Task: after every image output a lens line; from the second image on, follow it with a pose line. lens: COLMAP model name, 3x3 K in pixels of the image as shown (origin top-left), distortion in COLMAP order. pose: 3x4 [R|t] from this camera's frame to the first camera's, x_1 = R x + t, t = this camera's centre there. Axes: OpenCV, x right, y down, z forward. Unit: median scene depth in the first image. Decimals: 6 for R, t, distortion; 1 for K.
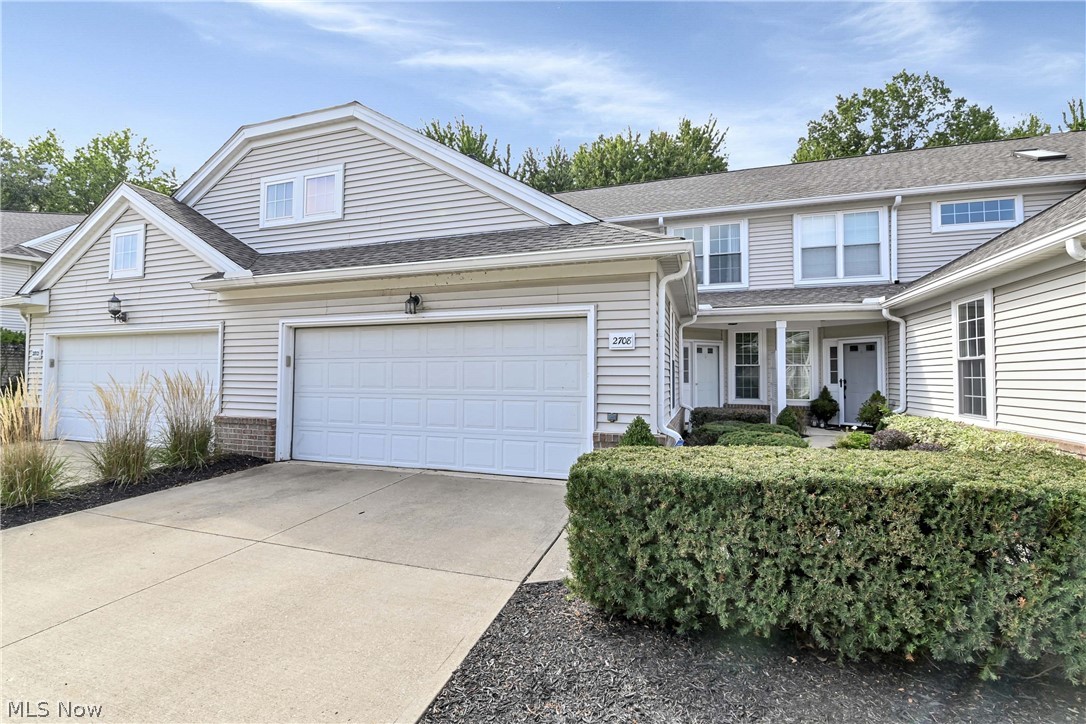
lens RADIAL K [[481.9, 0, 539.5], [0, 481.9, 362.3], [0, 0, 1]] dist [-0.010048, -0.000404]
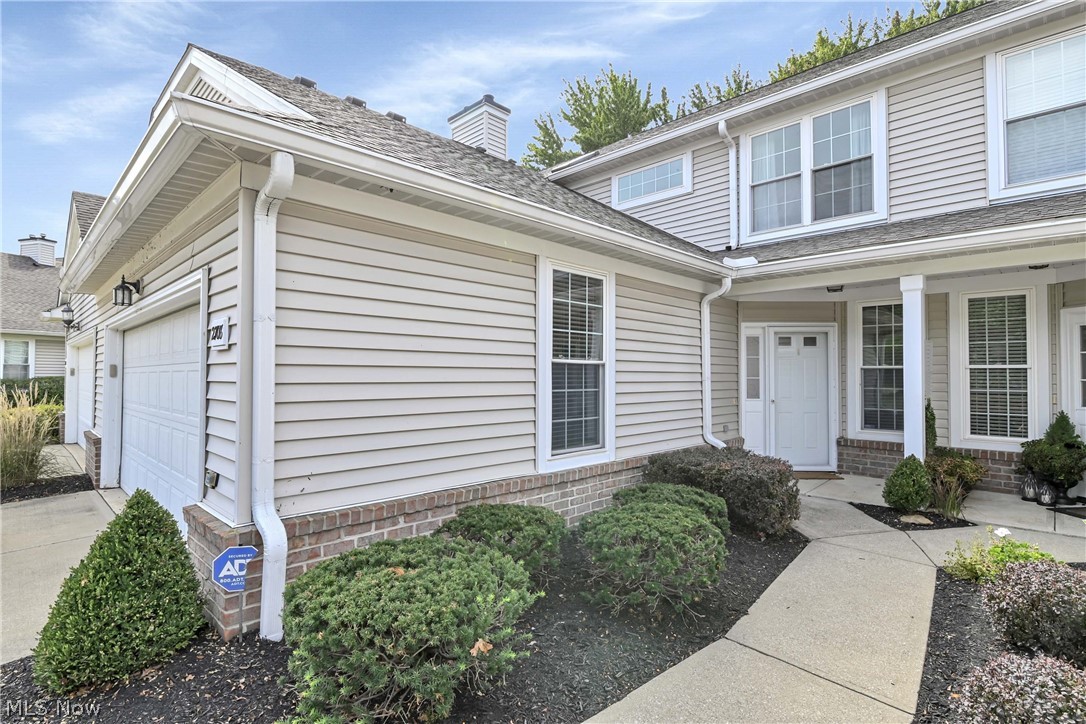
lens RADIAL K [[537.7, 0, 537.6], [0, 537.7, 362.1], [0, 0, 1]] dist [0.017607, -0.019415]
pose [[0.895128, -0.012919, -0.445623, 0.507193], [0.013826, 0.999904, -0.001216, -0.004980], [0.445596, -0.005073, 0.895220, 0.434600]]
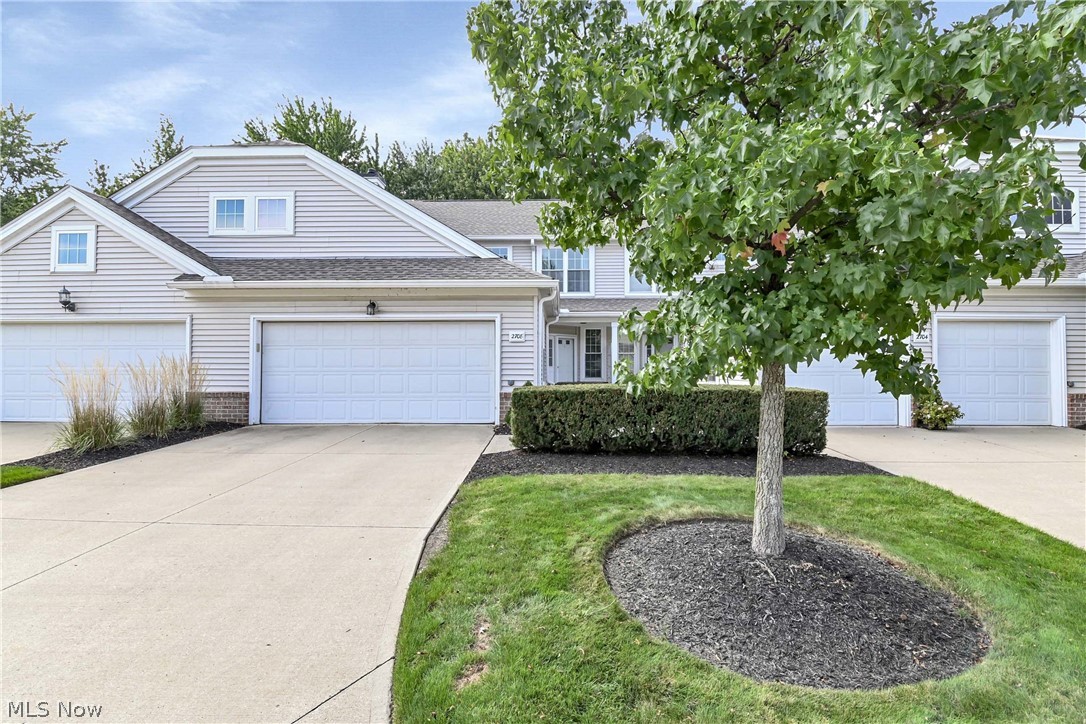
lens RADIAL K [[494.7, 0, 543.0], [0, 494.7, 362.0], [0, 0, 1]] dist [0.000290, -0.000041]
pose [[0.958179, -0.001472, 0.286167, -0.153466], [-0.004093, 0.999814, 0.018849, 0.007572], [-0.286141, -0.019232, 0.957994, -0.437474]]
